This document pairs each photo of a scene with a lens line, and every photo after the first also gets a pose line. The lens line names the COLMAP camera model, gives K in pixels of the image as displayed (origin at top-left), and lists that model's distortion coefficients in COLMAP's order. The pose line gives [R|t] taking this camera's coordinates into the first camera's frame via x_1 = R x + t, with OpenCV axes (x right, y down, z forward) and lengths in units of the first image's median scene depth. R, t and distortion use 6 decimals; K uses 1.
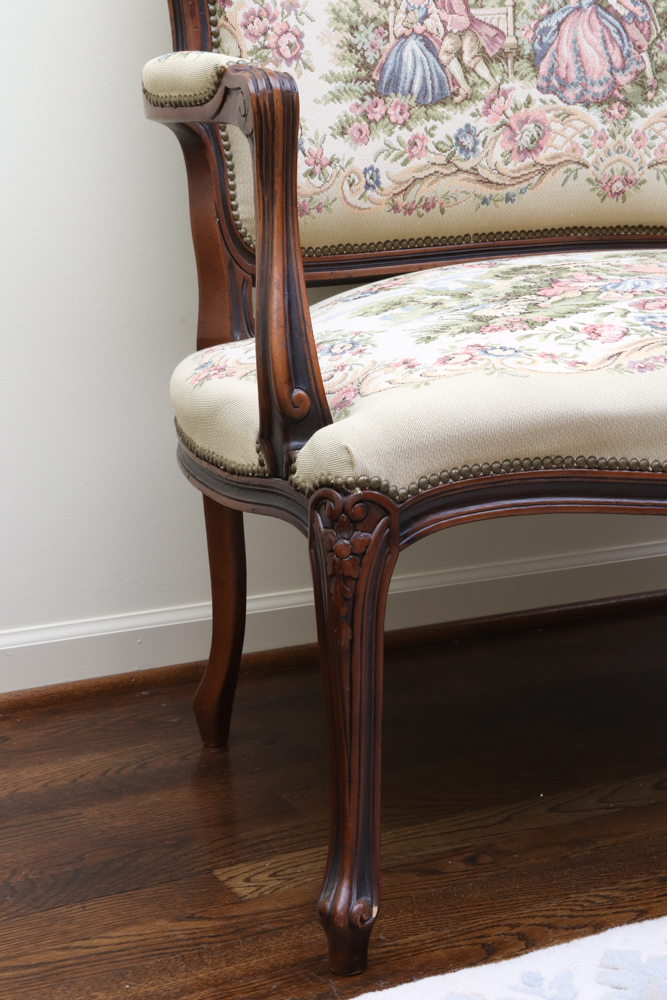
lens RADIAL K [[1769.4, 0, 333.5], [0, 1769.4, 500.0], [0, 0, 1]] dist [0.169929, 0.251492]
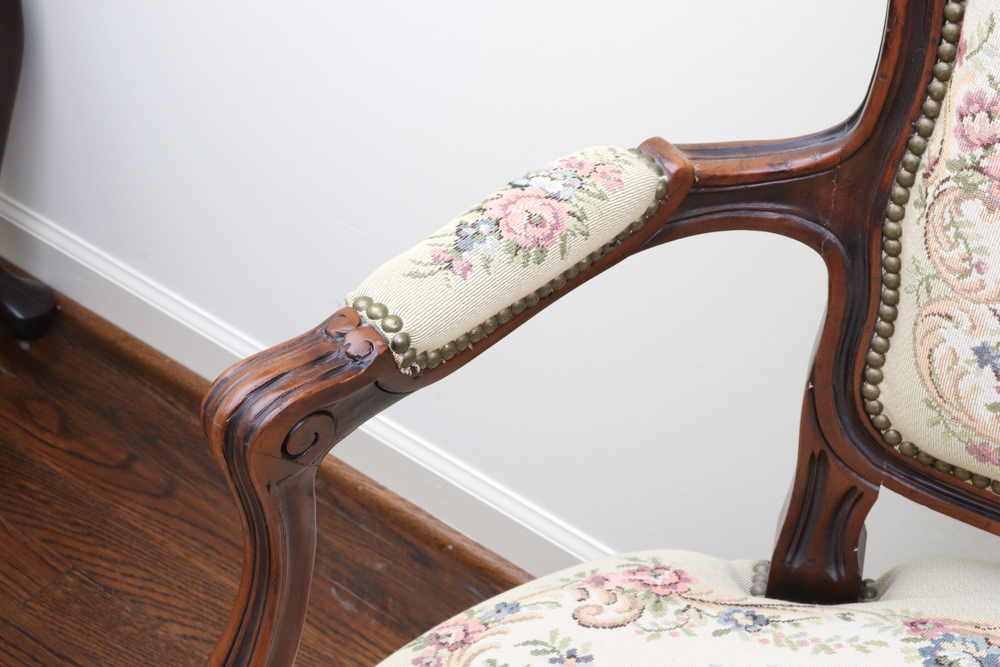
lens RADIAL K [[2222.9, 0, 500.0], [0, 2222.9, 333.5], [0, 0, 1]] dist [0.322765, 0.080811]
pose [[0.350227, 0.593107, -0.724958, 0.359843], [-0.239324, 0.804951, 0.542934, -0.479439], [0.905574, -0.016650, 0.423860, 0.568990]]
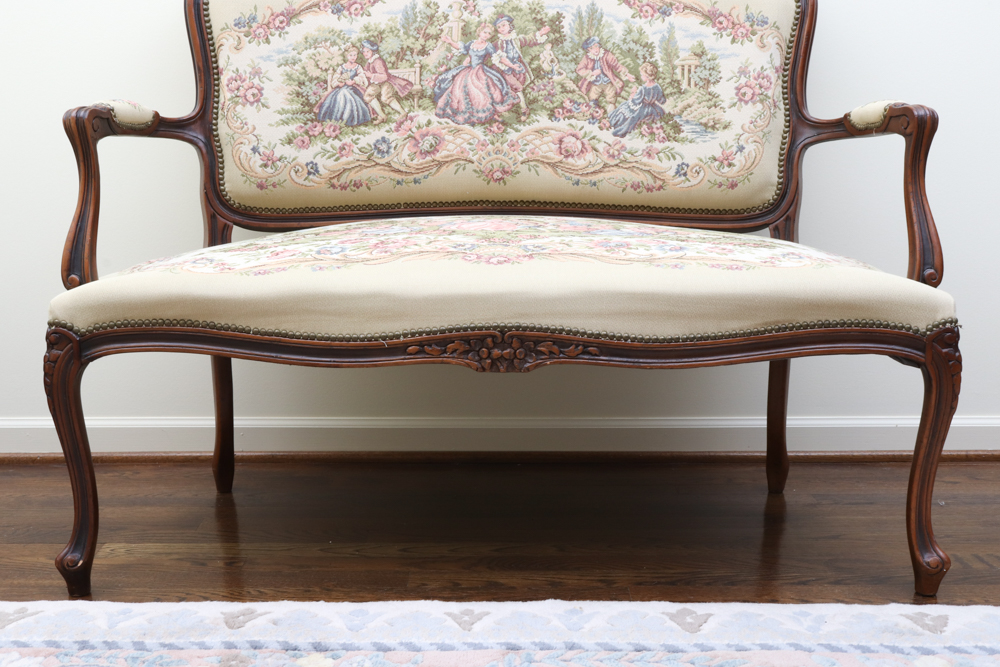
lens RADIAL K [[1214.8, 0, 492.6], [0, 1214.8, 348.1], [0, 0, 1]] dist [-0.041805, 0.043874]
pose [[0.863706, 0.066187, -0.499631, 0.736046], [-0.093079, 0.995234, -0.029065, 0.007344], [0.495327, 0.071609, 0.865750, 0.092404]]
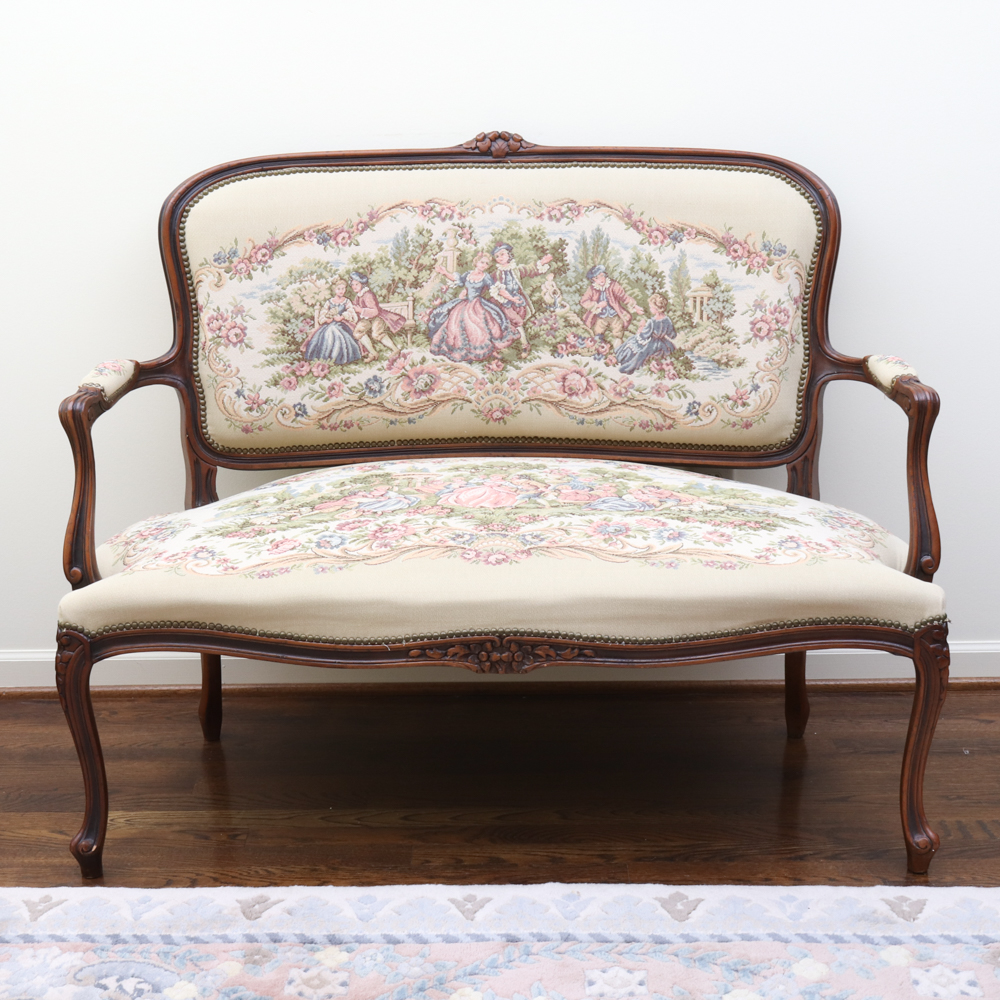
lens RADIAL K [[1870.8, 0, 485.0], [0, 1870.8, 496.8], [0, 0, 1]] dist [-0.019830, -0.111370]
pose [[0.859041, 0.113927, -0.499069, 0.979445], [-0.083586, 0.993053, 0.082818, -0.248256], [0.505037, -0.029429, 0.862596, -0.355601]]
